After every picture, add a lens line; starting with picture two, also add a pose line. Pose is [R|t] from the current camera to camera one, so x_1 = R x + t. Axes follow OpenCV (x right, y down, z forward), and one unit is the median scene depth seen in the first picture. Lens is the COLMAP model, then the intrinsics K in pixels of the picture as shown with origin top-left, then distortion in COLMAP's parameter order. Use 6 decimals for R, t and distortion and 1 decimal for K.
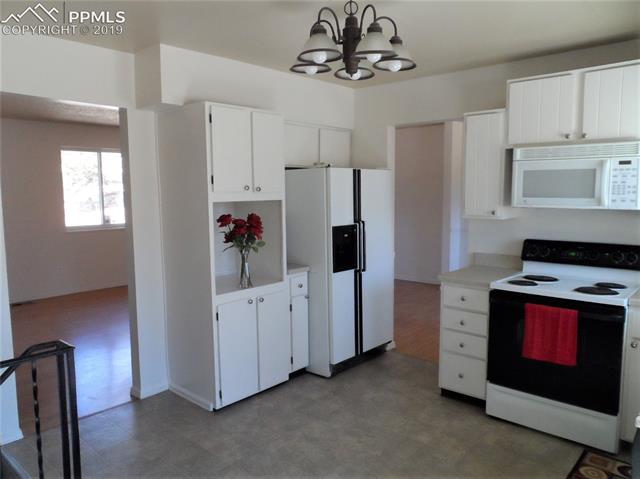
lens RADIAL K [[481.6, 0, 320.0], [0, 481.6, 239.5], [0, 0, 1]] dist [-0.017702, 0.004128]
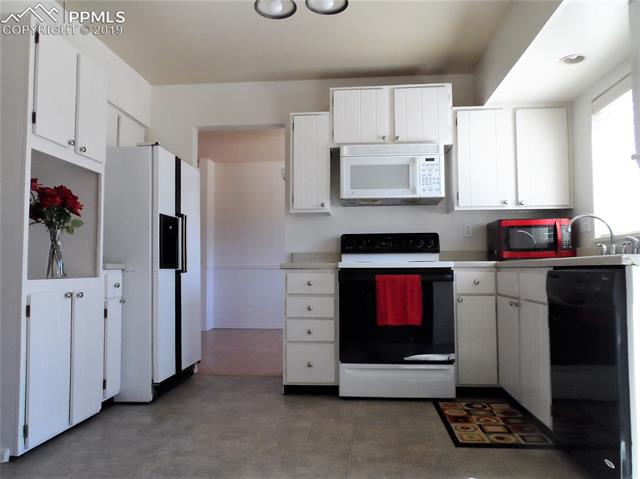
lens RADIAL K [[481.6, 0, 320.0], [0, 481.6, 239.5], [0, 0, 1]] dist [-0.017702, 0.004128]
pose [[0.797600, 0.039552, 0.601889, -0.289959], [0.063052, 0.986914, -0.148407, 0.182796], [-0.599883, 0.156320, 0.784669, 0.188108]]
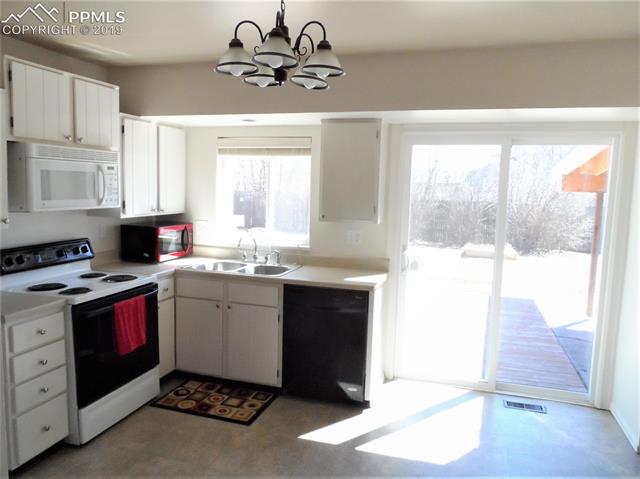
lens RADIAL K [[481.6, 0, 320.0], [0, 481.6, 239.5], [0, 0, 1]] dist [-0.017702, 0.004128]
pose [[-0.413326, -0.108035, 0.904152, -0.579282], [0.074092, 0.985654, 0.151645, -0.109783], [-0.907564, 0.129669, -0.399392, 0.879400]]
